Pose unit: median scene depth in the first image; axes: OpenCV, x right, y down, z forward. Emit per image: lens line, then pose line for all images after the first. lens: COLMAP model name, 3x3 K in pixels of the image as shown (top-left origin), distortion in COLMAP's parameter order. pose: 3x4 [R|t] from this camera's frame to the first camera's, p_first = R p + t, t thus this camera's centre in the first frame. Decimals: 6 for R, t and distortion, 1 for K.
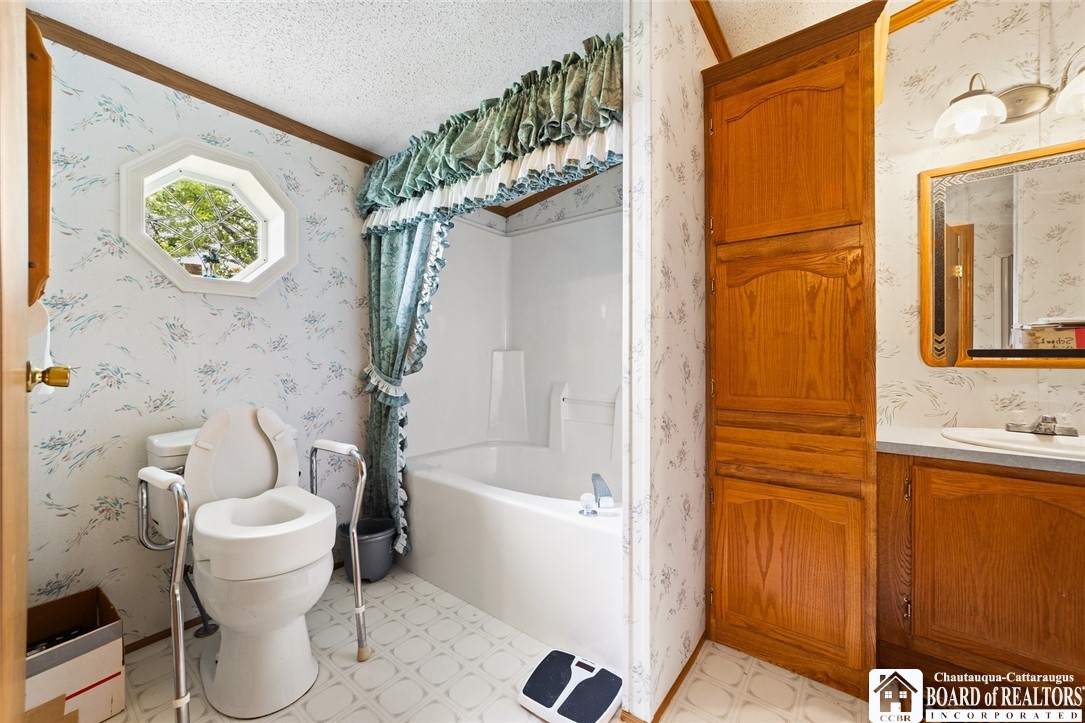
lens RADIAL K [[418.9, 0, 537.0], [0, 418.9, 357.8], [0, 0, 1]] dist [-0.014178, 0.006866]
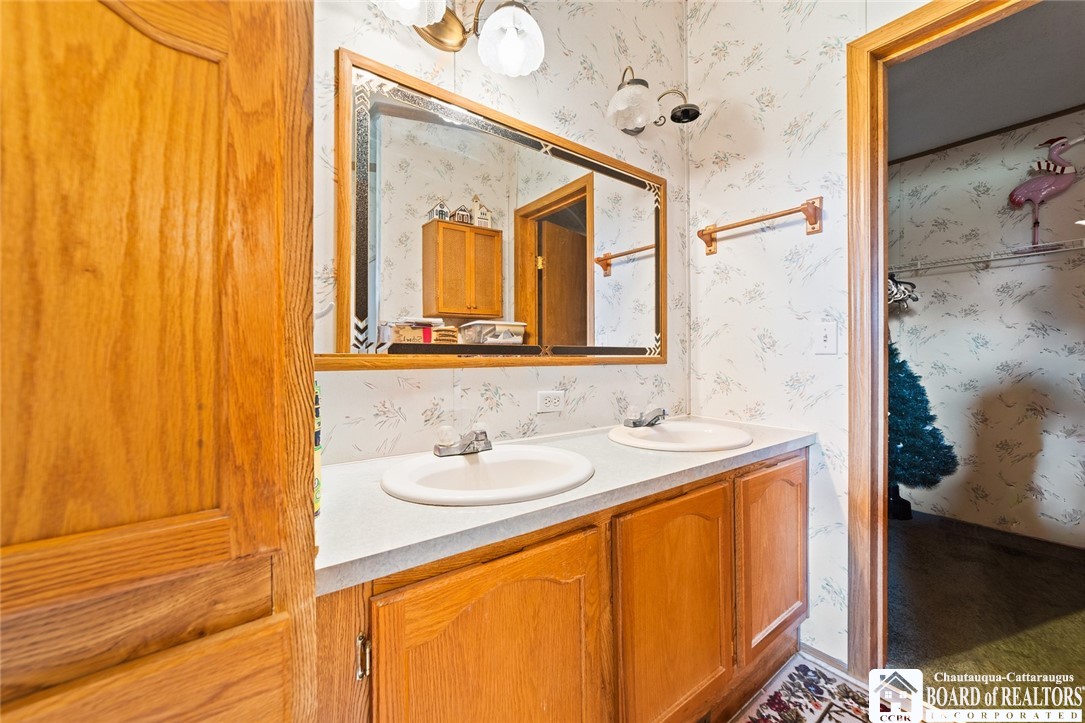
lens RADIAL K [[418.9, 0, 531.7], [0, 418.9, 353.8], [0, 0, 1]] dist [-0.014178, 0.006866]
pose [[0.265749, 0.002637, 0.964039, 0.519402], [0.003975, 0.999985, -0.003831, 0.000548], [-0.964034, 0.004850, 0.265735, 0.715179]]
